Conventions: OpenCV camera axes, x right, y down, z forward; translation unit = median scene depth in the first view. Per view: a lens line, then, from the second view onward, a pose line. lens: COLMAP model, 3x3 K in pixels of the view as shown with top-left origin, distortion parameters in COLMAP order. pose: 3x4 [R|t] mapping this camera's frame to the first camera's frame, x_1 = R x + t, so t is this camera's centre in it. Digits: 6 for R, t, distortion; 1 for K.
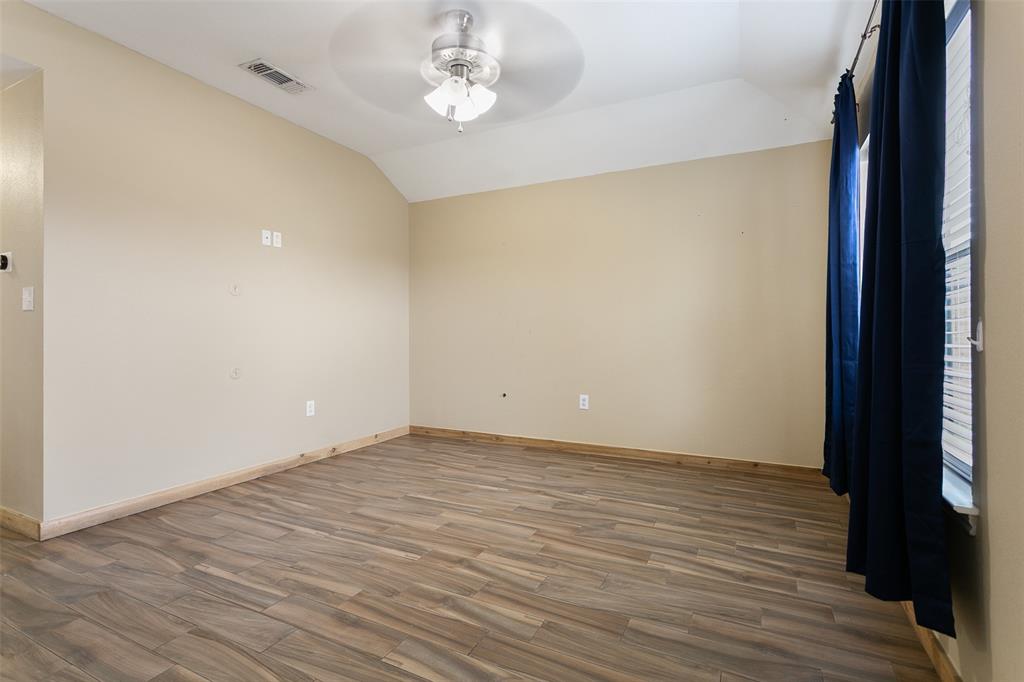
lens RADIAL K [[493.6, 0, 510.8], [0, 493.6, 343.6], [0, 0, 1]] dist [0.005033, 0.000767]
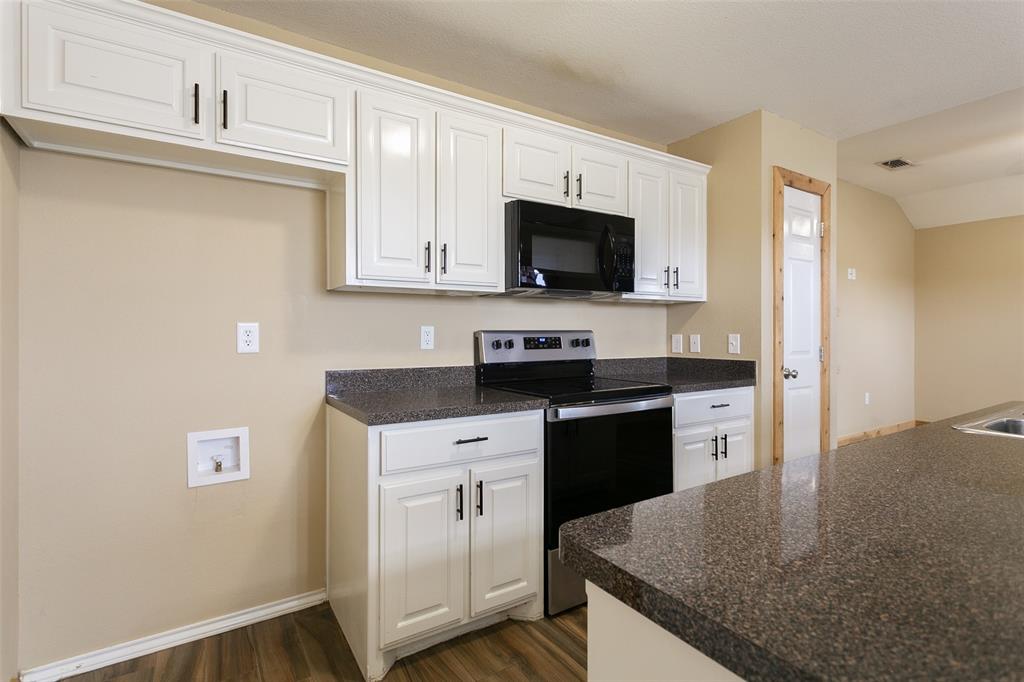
lens RADIAL K [[493.6, 0, 510.5], [0, 493.6, 335.5], [0, 0, 1]] dist [0.005033, 0.000767]
pose [[0.858897, 0.007869, -0.512088, -0.472191], [-0.015967, 0.999807, -0.011416, -0.006464], [0.511899, 0.017982, 0.858857, -0.545310]]
